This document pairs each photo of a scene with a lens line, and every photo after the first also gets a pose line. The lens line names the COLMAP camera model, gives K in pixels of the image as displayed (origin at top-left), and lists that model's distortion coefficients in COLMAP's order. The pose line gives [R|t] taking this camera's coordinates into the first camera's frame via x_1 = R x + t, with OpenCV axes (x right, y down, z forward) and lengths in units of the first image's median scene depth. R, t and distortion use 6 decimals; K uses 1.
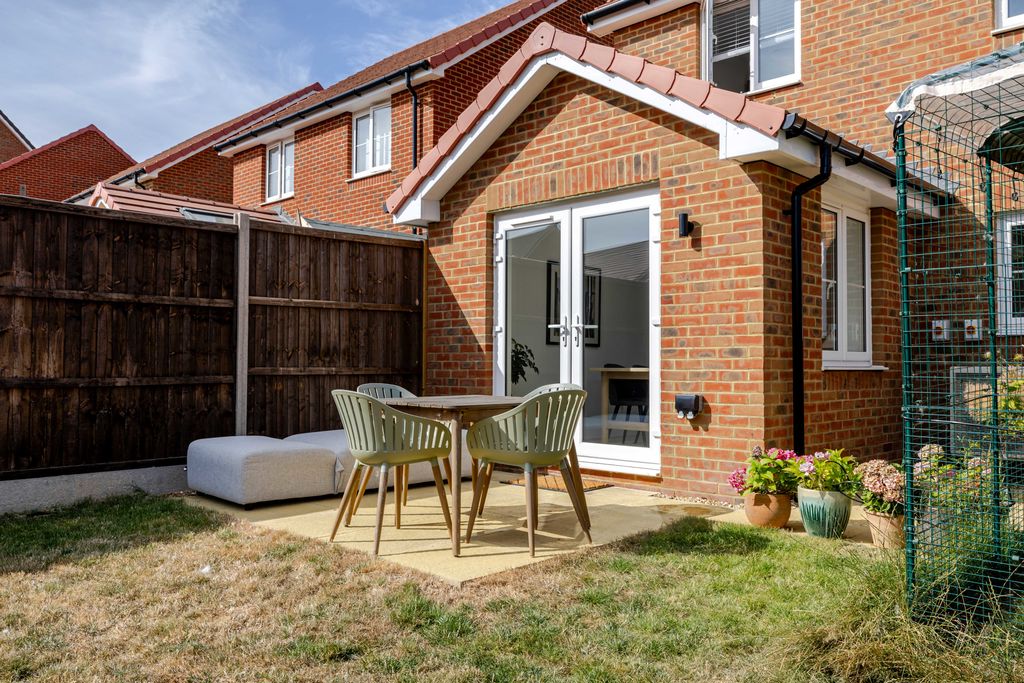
lens RADIAL K [[818.9, 0, 512.3], [0, 818.9, 344.0], [0, 0, 1]] dist [0.003202, -0.002427]
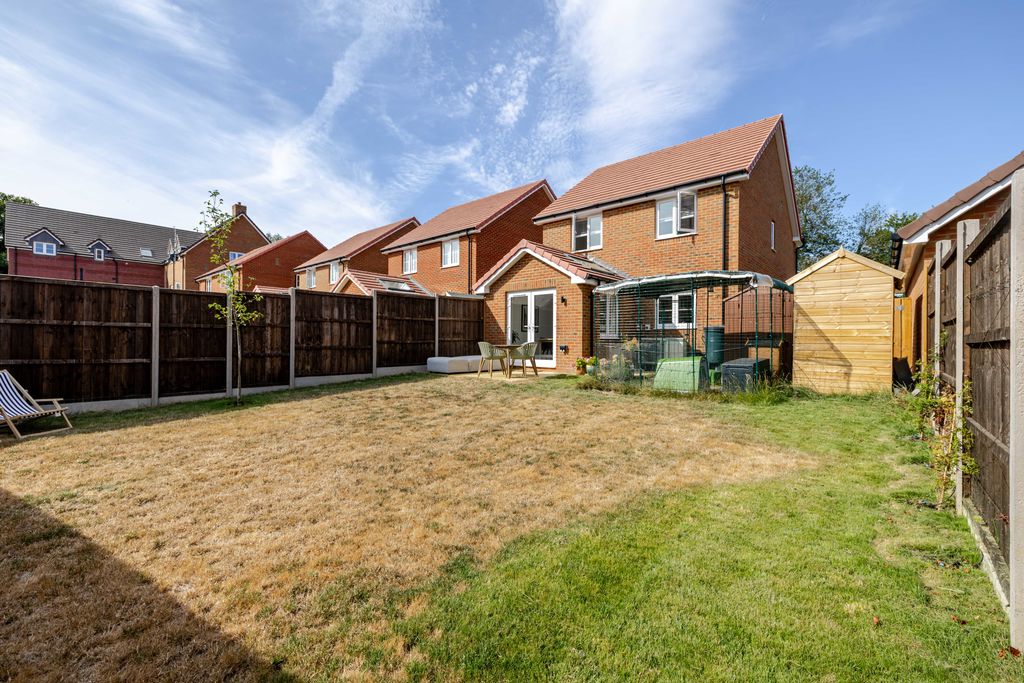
lens RADIAL K [[432.4, 0, 516.9], [0, 432.4, 340.0], [0, 0, 1]] dist [-0.000786, 0.000135]
pose [[0.997703, 0.000470, 0.067739, -0.115899], [-0.002014, 0.999740, 0.022725, -0.005526], [-0.067710, -0.022809, 0.997444, -0.852219]]
